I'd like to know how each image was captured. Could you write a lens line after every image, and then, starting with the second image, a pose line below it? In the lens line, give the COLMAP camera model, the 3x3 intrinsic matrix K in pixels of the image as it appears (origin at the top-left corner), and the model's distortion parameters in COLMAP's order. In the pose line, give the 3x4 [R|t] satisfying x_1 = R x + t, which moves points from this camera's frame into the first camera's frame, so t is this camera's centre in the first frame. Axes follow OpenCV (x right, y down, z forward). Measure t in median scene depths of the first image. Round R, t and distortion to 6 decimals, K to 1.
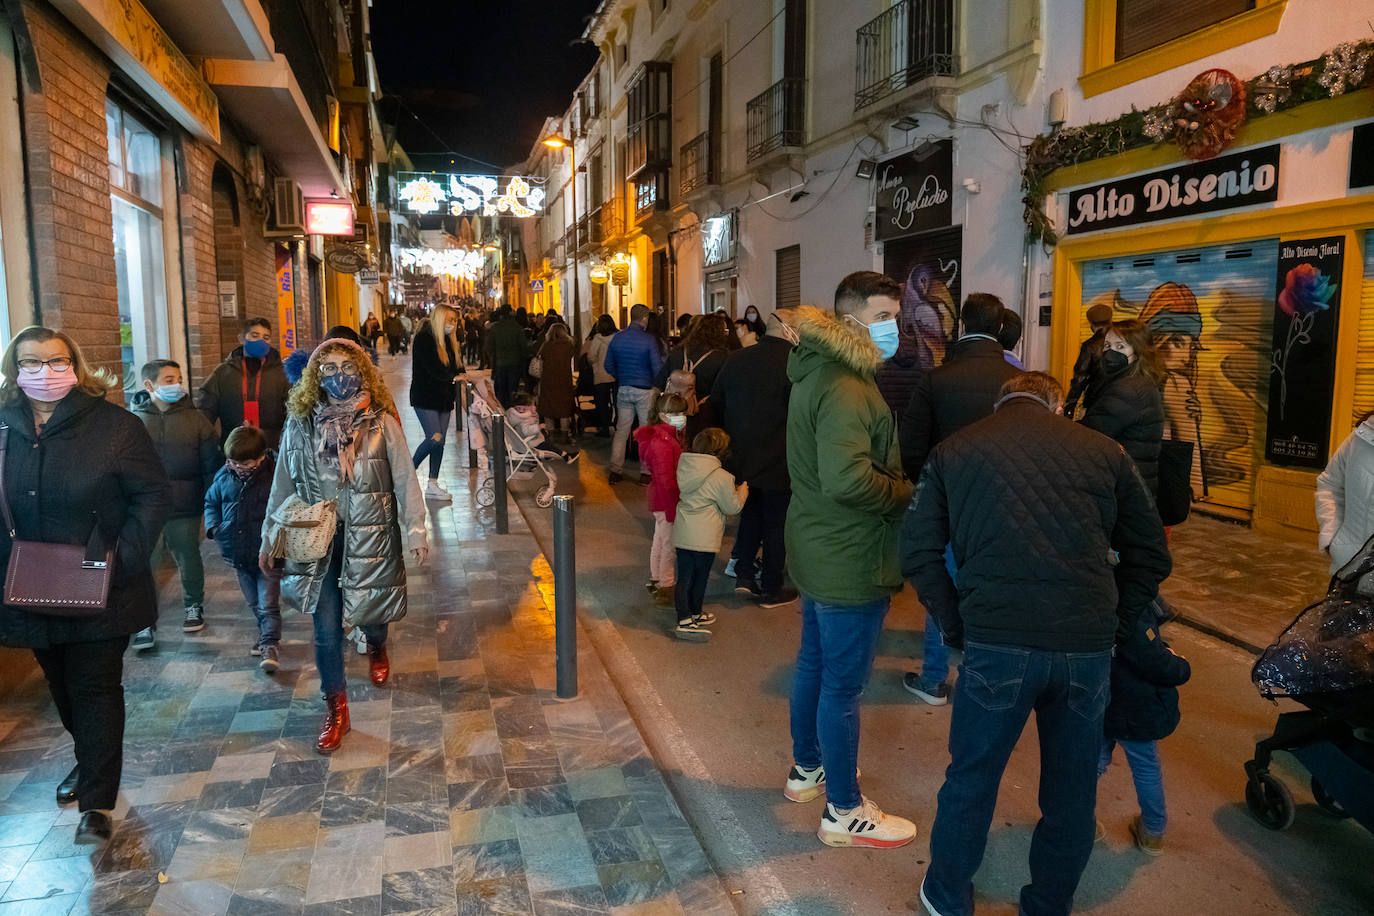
lens RADIAL K [[972.3, 0, 689.0], [0, 972.3, 463.4], [0, 0, 1]] dist [-0.031106, 0.002665]
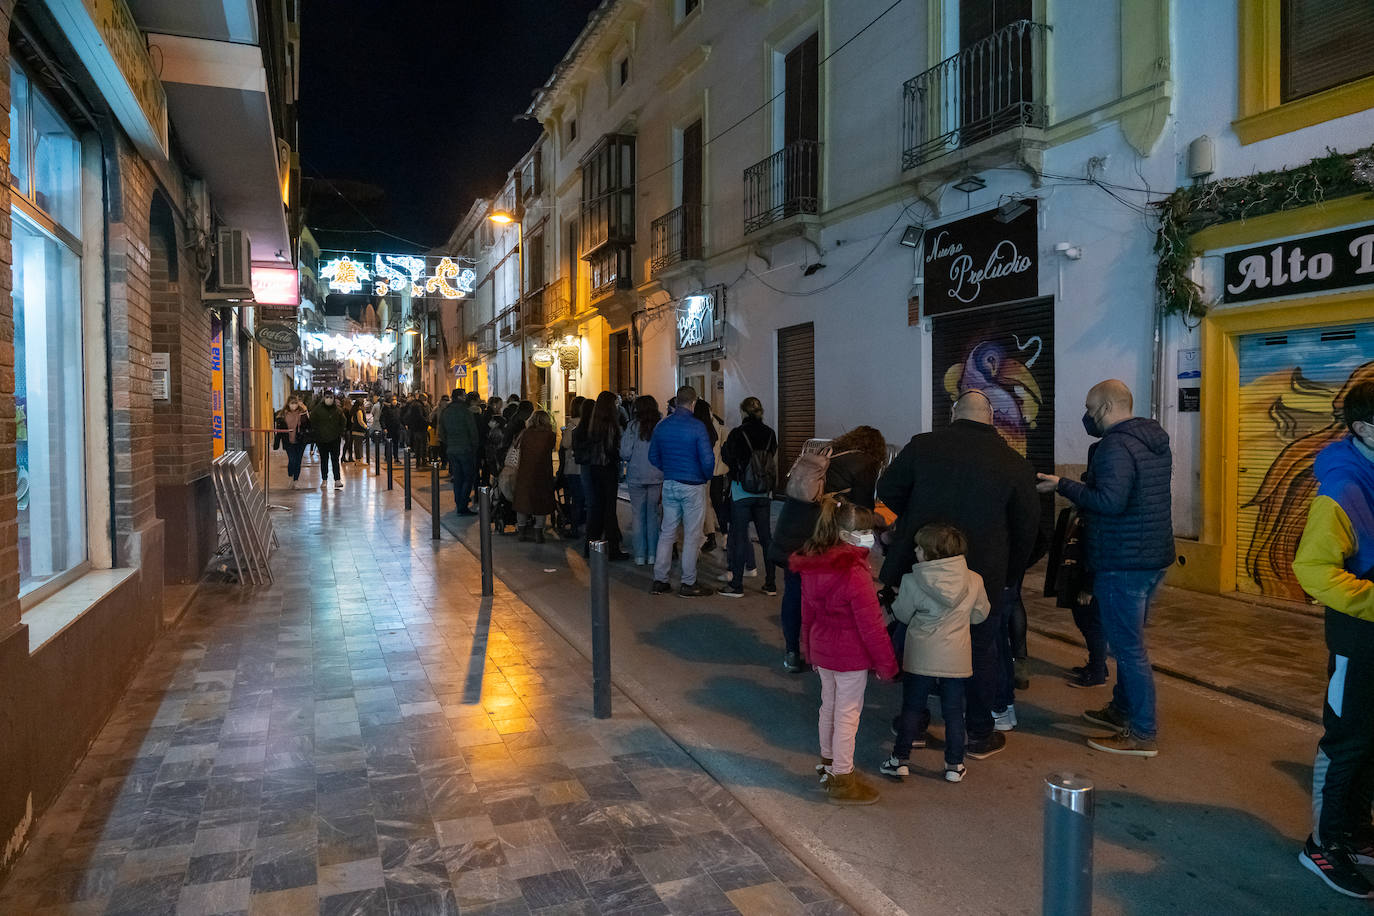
lens RADIAL K [[974.6, 0, 714.3], [0, 974.6, 458.4], [0, 0, 1]] dist [-0.027933, 0.001080]
pose [[0.993450, -0.005927, 0.114112, -0.108254], [0.016531, 0.995603, -0.092203, -0.024242], [-0.113064, 0.093485, 0.989180, 0.172380]]
